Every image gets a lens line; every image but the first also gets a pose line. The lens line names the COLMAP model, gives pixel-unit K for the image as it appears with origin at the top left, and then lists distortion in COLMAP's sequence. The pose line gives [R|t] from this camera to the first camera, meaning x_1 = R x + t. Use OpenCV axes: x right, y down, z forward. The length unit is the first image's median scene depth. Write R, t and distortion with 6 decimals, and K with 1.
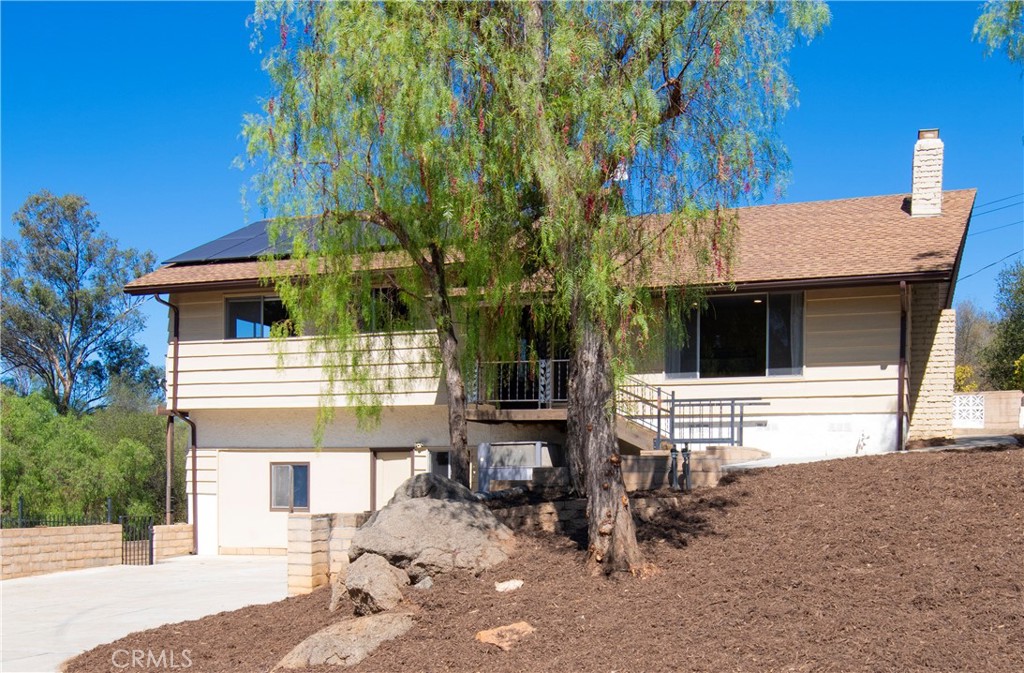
lens RADIAL K [[1030.6, 0, 543.6], [0, 1030.6, 510.1], [0, 0, 1]] dist [-0.012253, 0.000207]
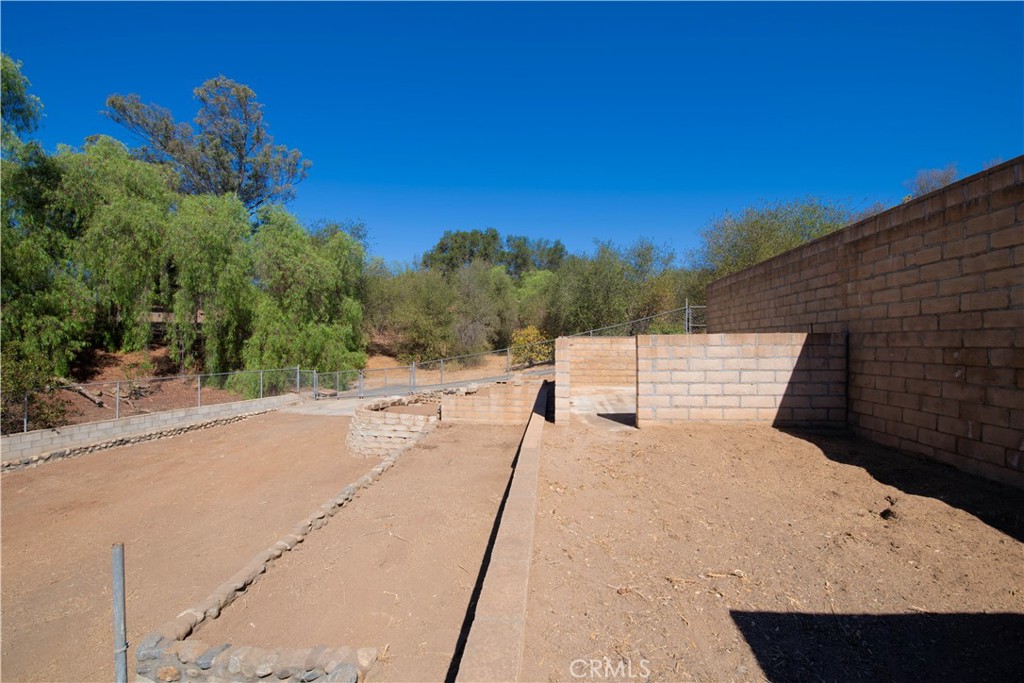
lens RADIAL K [[410.2, 0, 512.0], [0, 410.2, 341.5], [0, 0, 1]] dist [-0.013815, -0.000308]
pose [[0.973126, 0.000503, 0.230272, -0.951814], [0.004531, 0.999762, -0.021333, 0.123994], [-0.230228, 0.021803, 0.972893, 1.641116]]
